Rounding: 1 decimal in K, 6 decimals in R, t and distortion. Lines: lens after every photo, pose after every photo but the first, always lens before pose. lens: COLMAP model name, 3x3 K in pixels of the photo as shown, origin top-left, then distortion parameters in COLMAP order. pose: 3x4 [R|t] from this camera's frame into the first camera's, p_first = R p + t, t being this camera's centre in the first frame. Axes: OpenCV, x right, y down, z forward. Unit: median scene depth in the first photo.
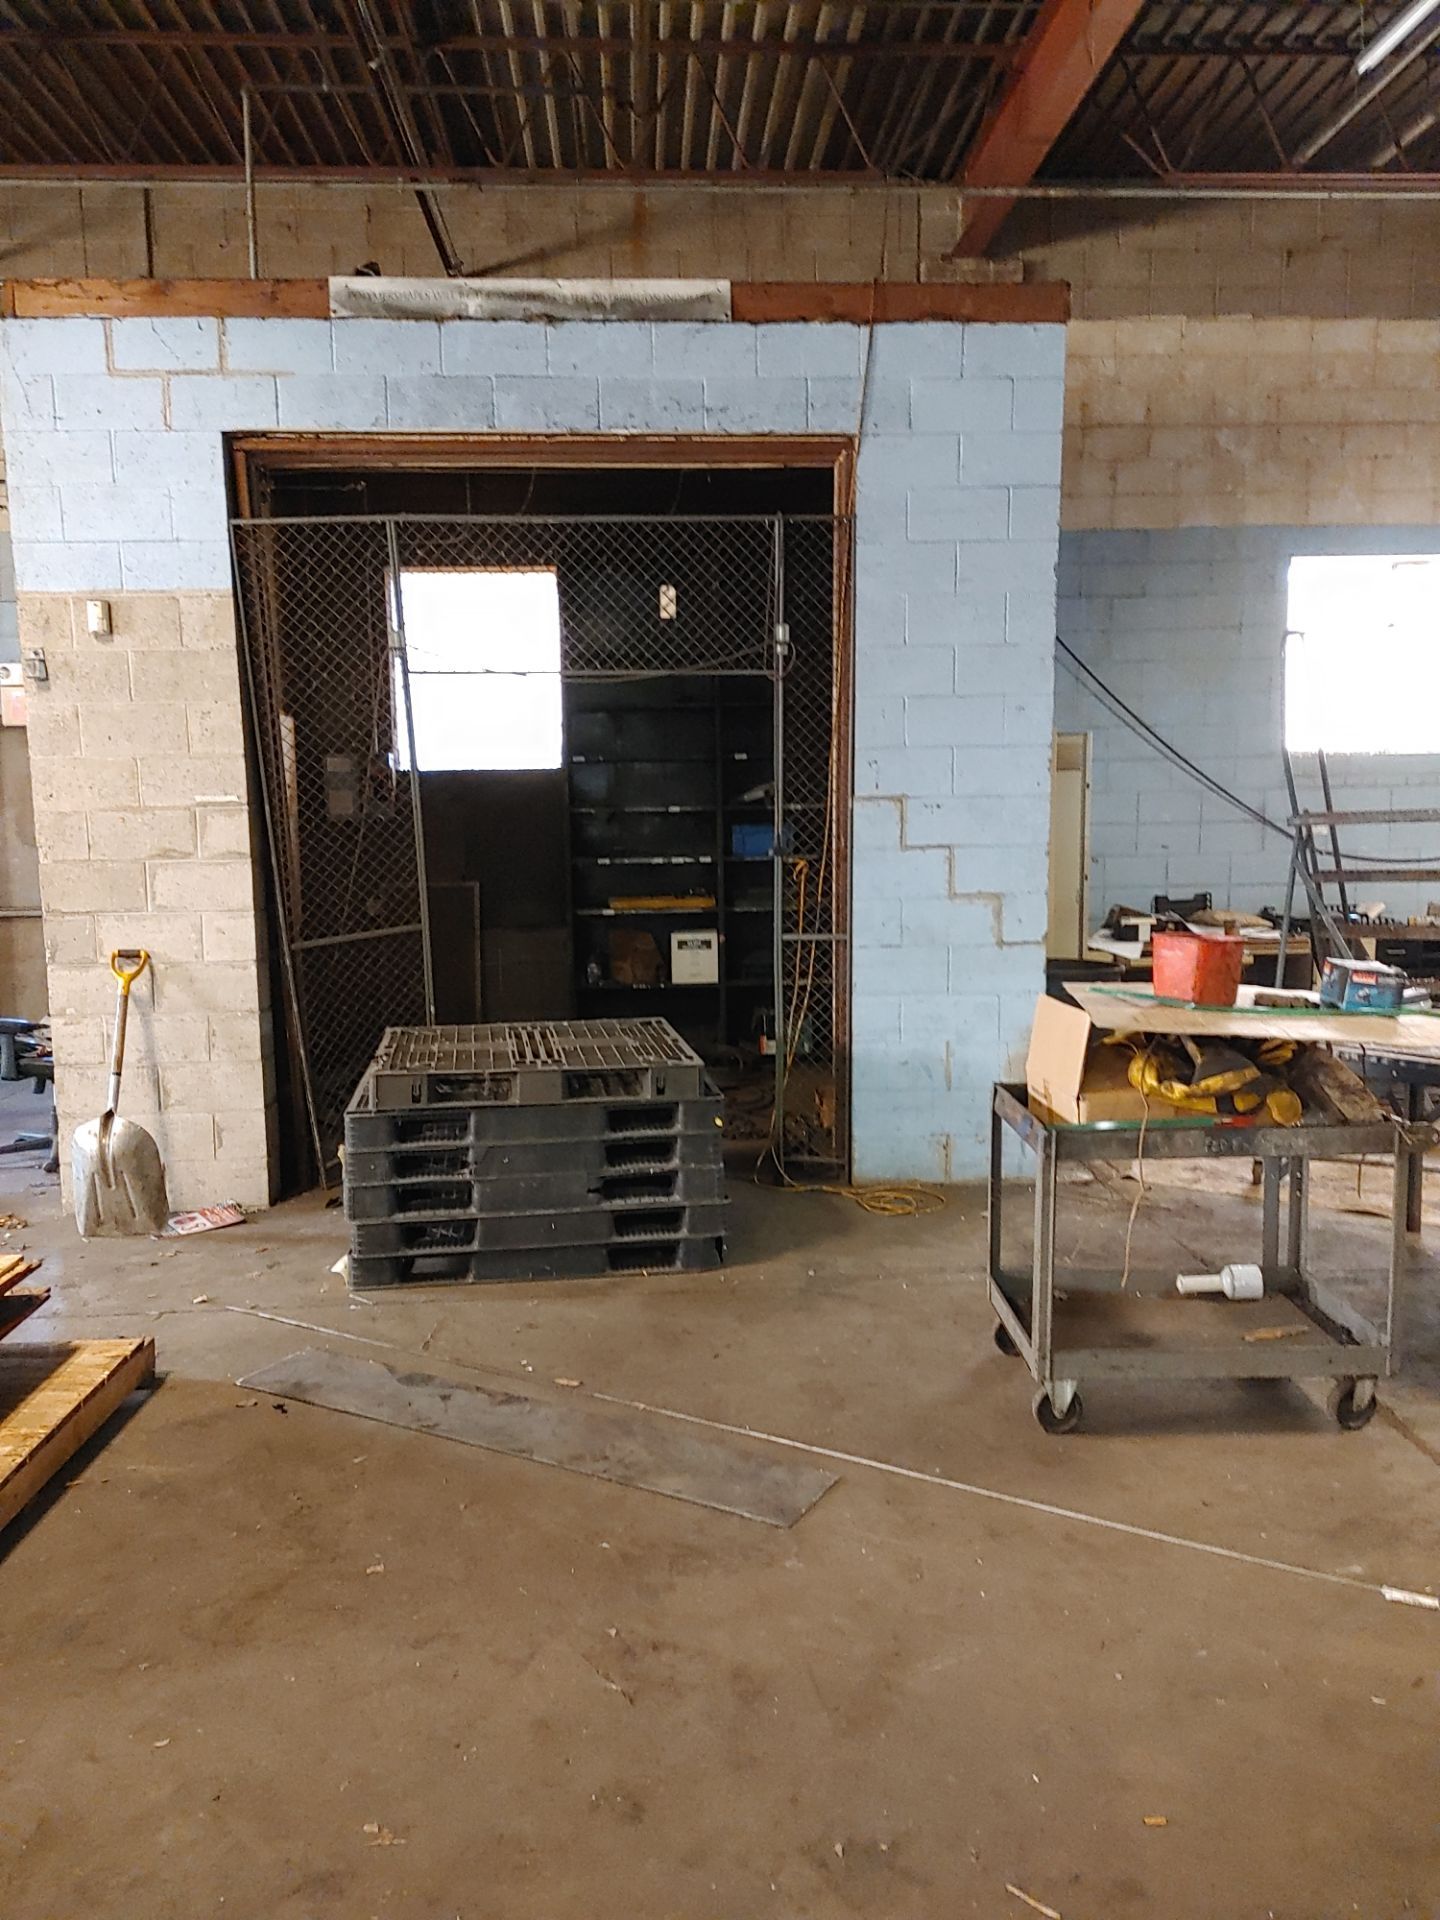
lens RADIAL K [[1435.8, 0, 735.1], [0, 1435.8, 963.9], [0, 0, 1]] dist [0.061945, -0.061195]
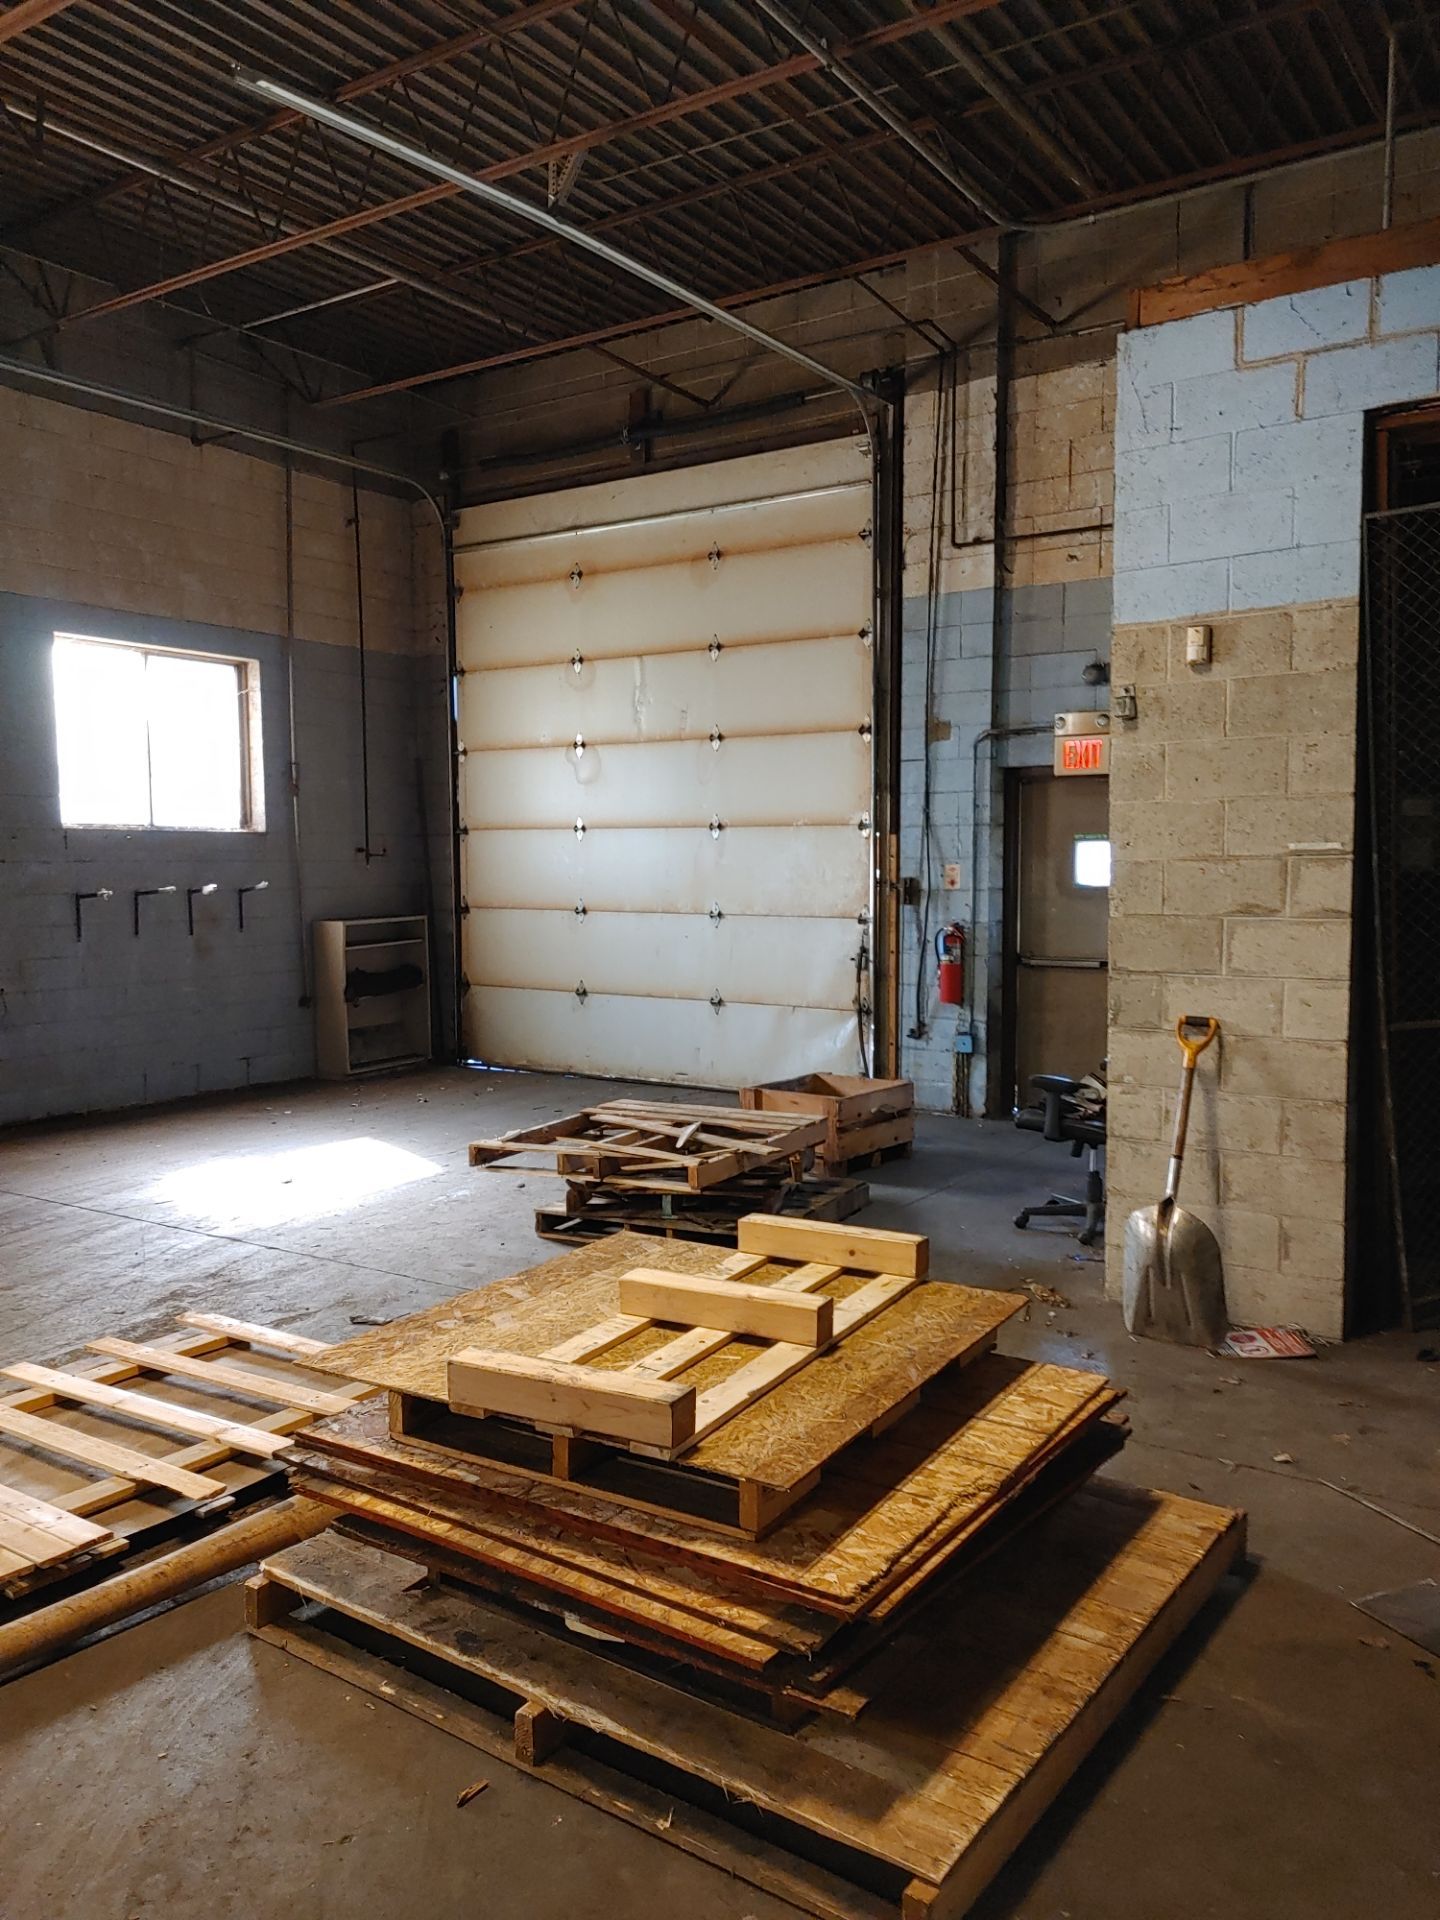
lens RADIAL K [[1435.8, 0, 726.4], [0, 1435.8, 969.7], [0, 0, 1]] dist [0.061945, -0.061195]
pose [[0.796101, 0.058060, -0.602373, -0.100093], [-0.077756, 0.996950, -0.006672, -0.008709], [0.600148, 0.052150, 0.798187, 0.103293]]
